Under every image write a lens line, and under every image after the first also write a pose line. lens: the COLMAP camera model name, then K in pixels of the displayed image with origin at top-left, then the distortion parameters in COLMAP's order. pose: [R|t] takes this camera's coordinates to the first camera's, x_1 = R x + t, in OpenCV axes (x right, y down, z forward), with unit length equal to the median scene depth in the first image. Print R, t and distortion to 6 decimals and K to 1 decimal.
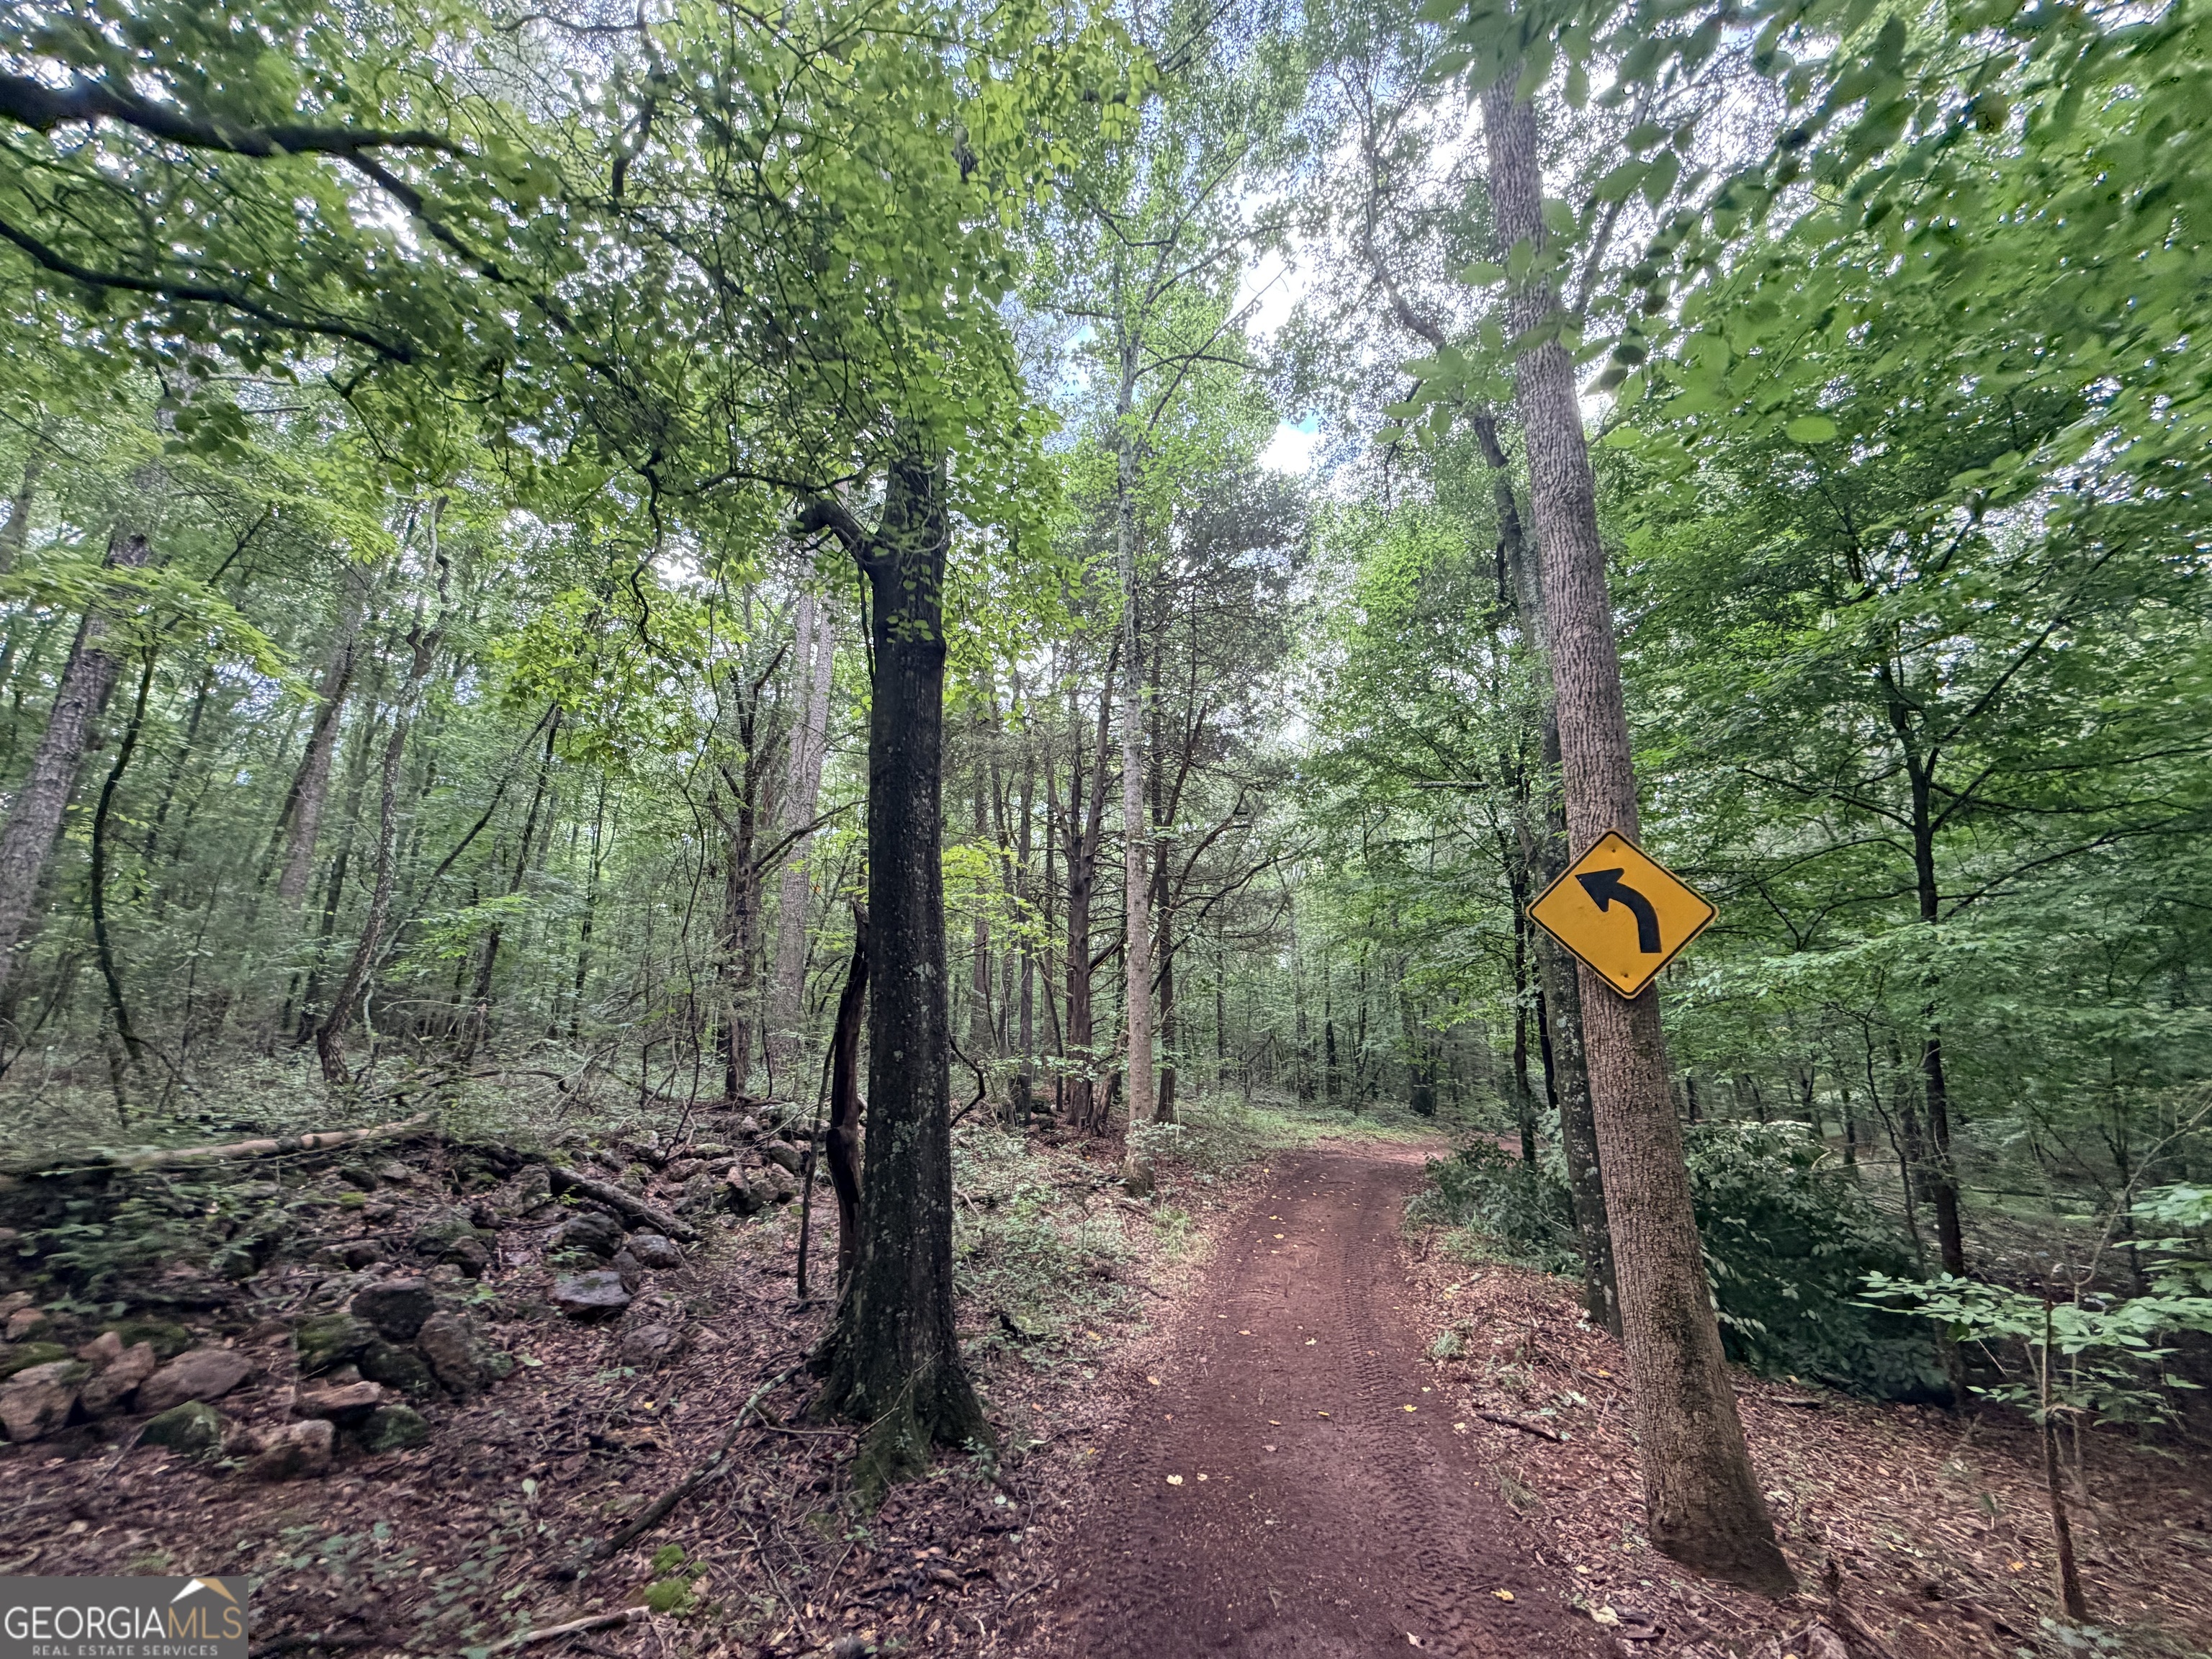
lens RADIAL K [[893.9, 0, 1094.4], [0, 893.9, 836.8], [0, 0, 1]] dist [0.000991, 0.000776]
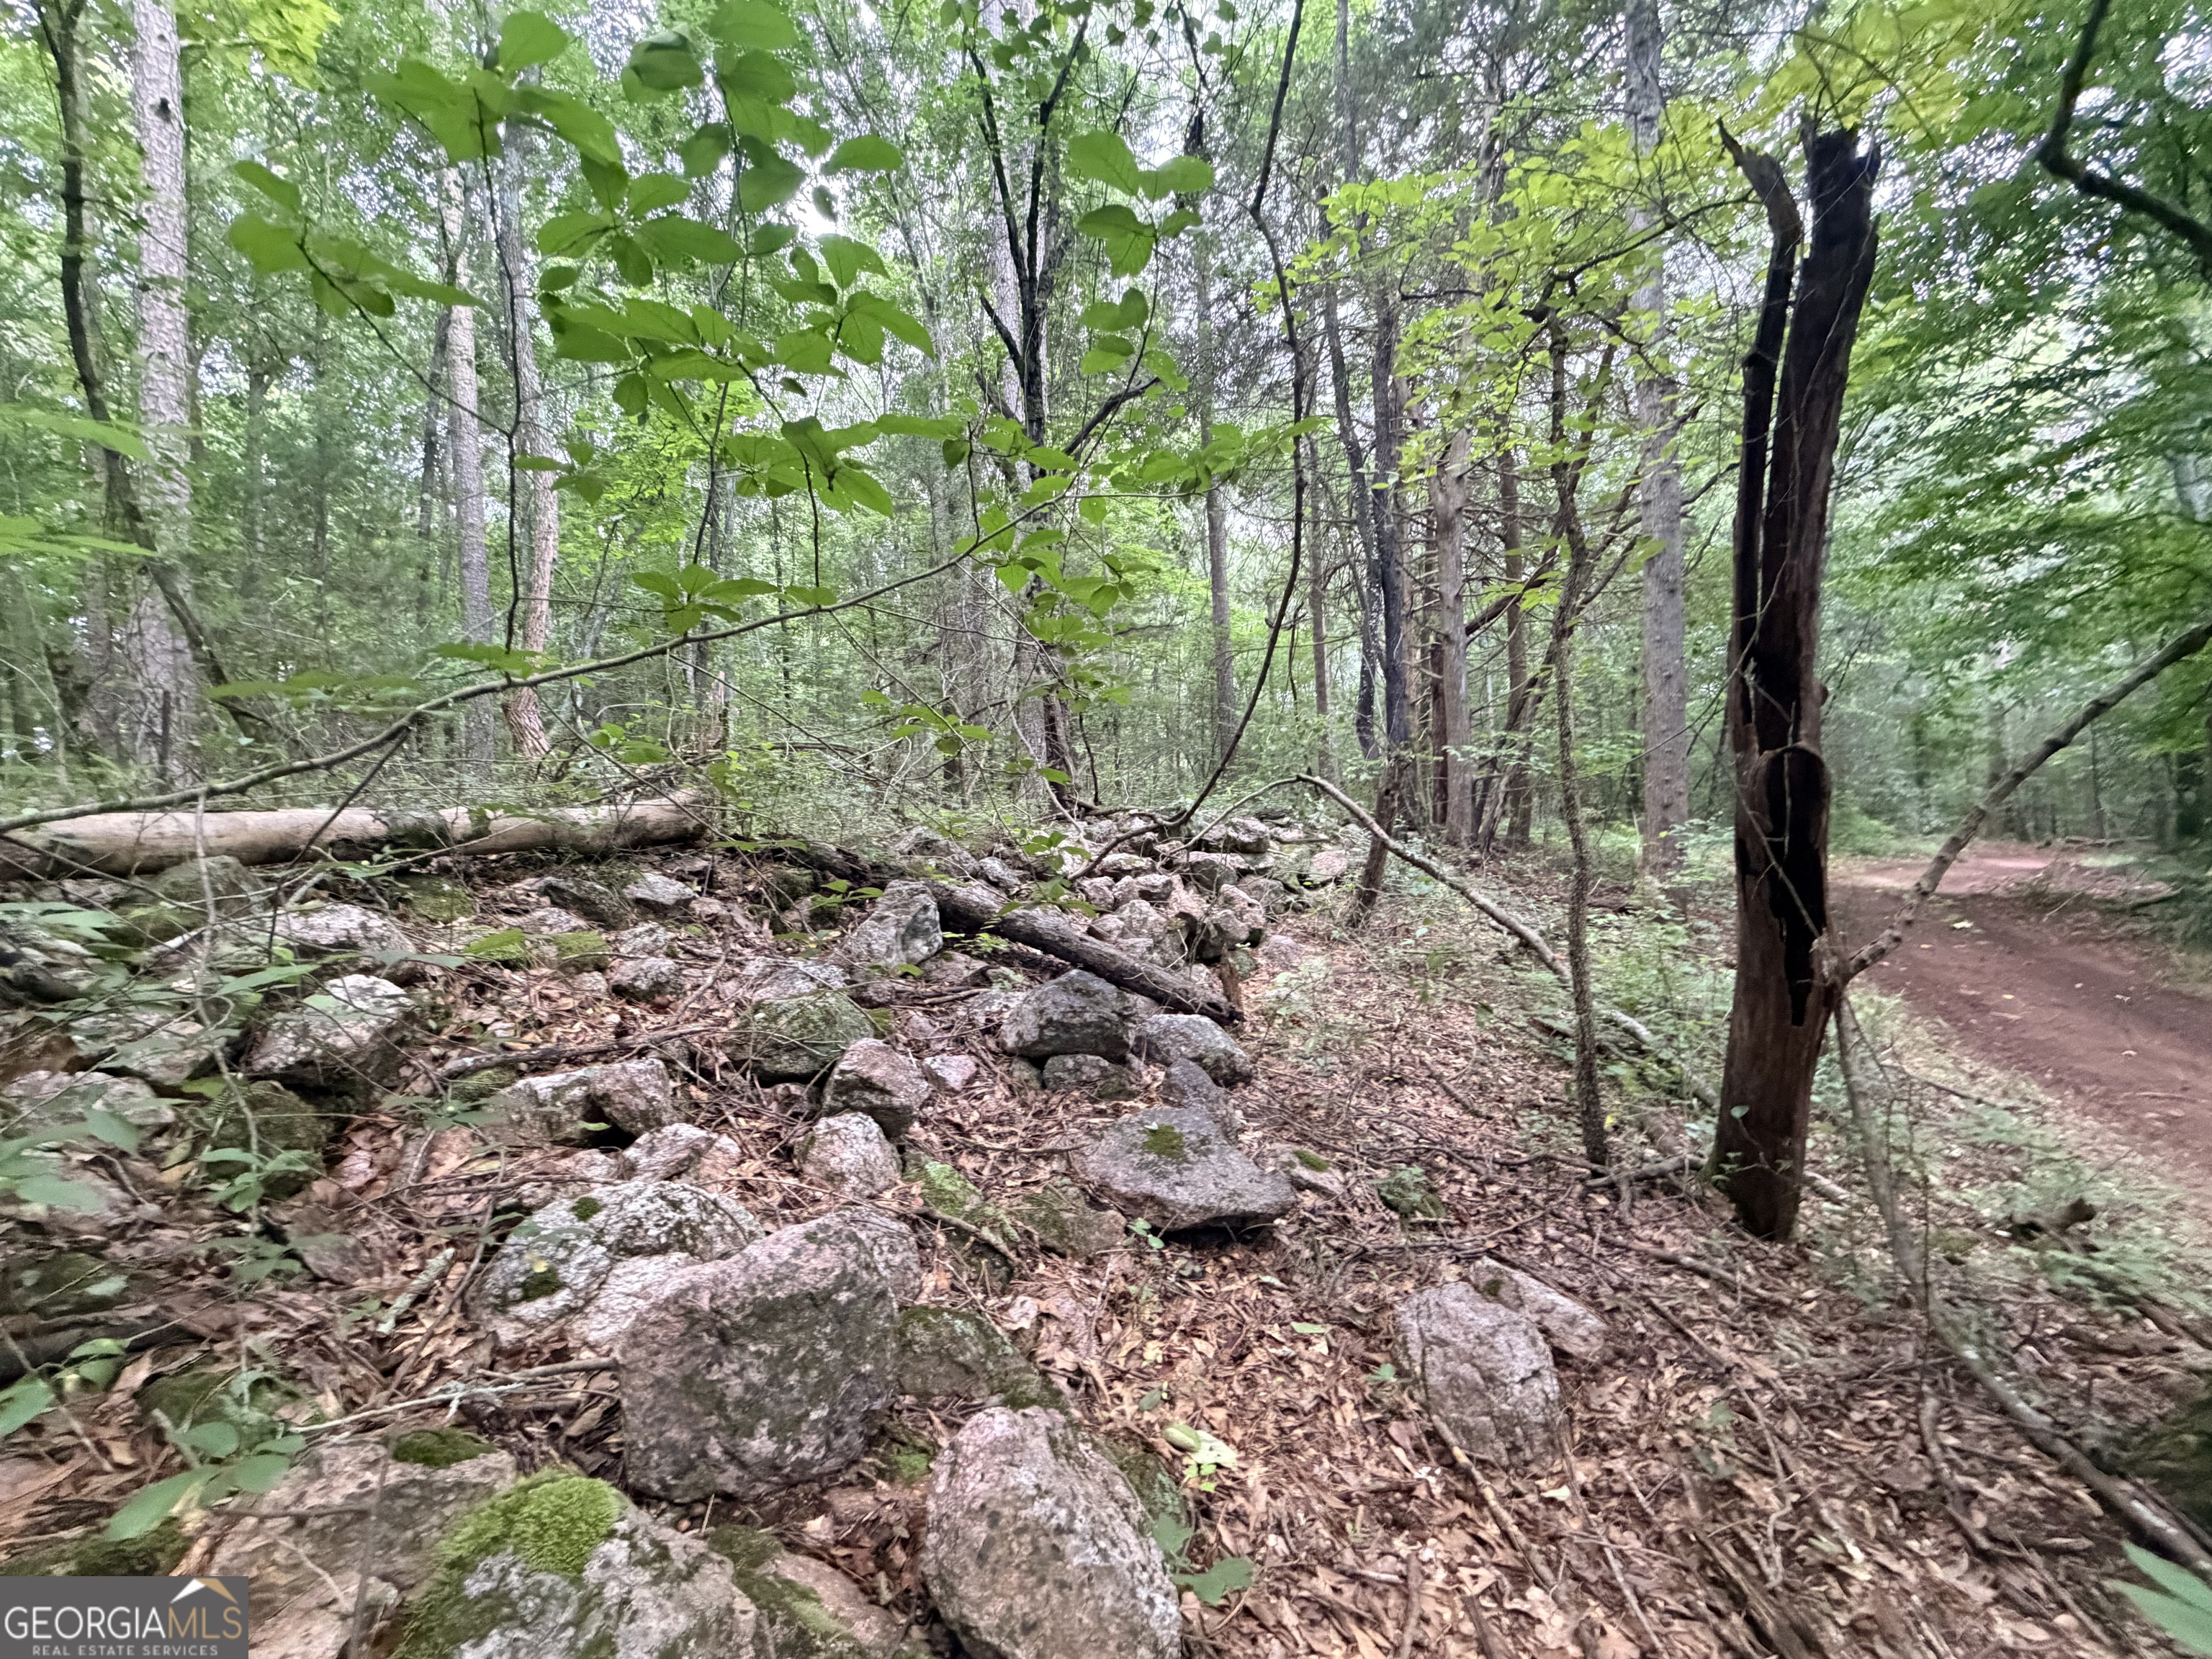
lens RADIAL K [[893.9, 0, 1101.4], [0, 893.9, 818.3], [0, 0, 1]] dist [0.000991, 0.000776]
pose [[0.986821, -0.030060, -0.159001, -0.535956], [0.069032, 0.966899, 0.245642, 0.268268], [0.146354, -0.253381, 0.956232, 0.670935]]
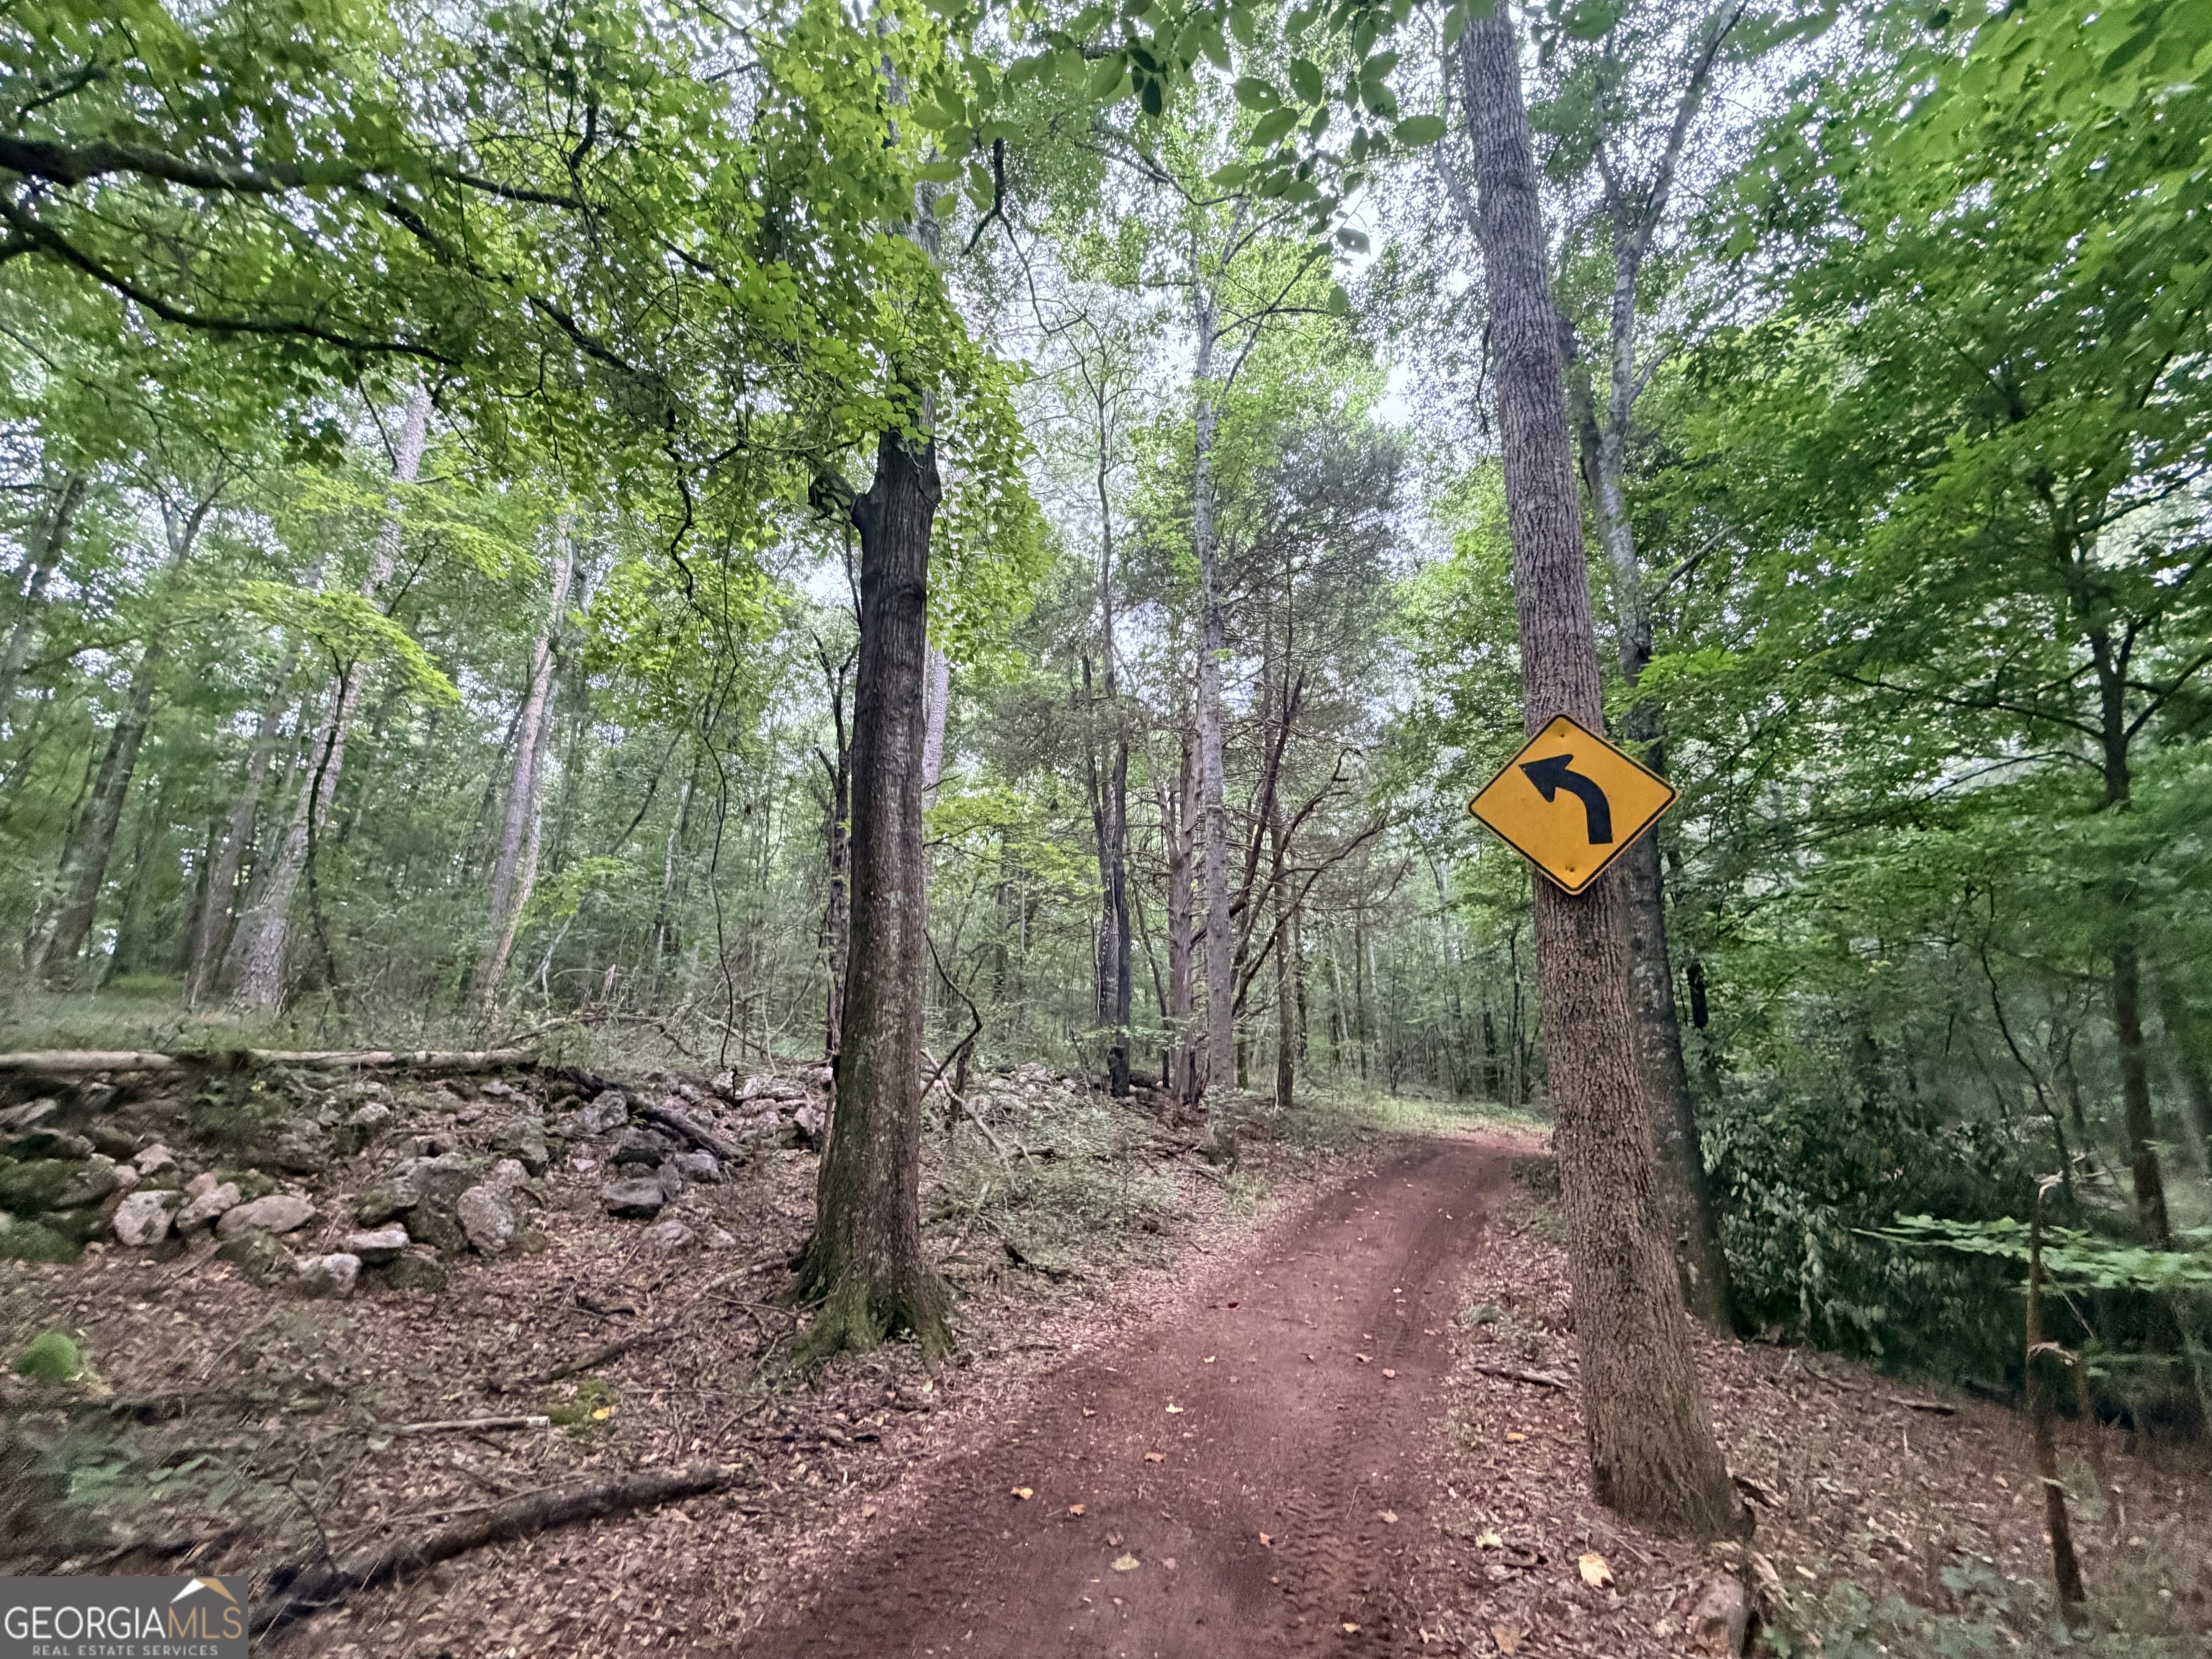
lens RADIAL K [[893.9, 0, 1086.0], [0, 893.9, 837.5], [0, 0, 1]] dist [0.000991, 0.000776]
pose [[0.980986, -0.029525, -0.191822, 0.222488], [0.029538, 0.999560, -0.002793, 0.085583], [0.191820, -0.002926, 0.981426, 0.015679]]
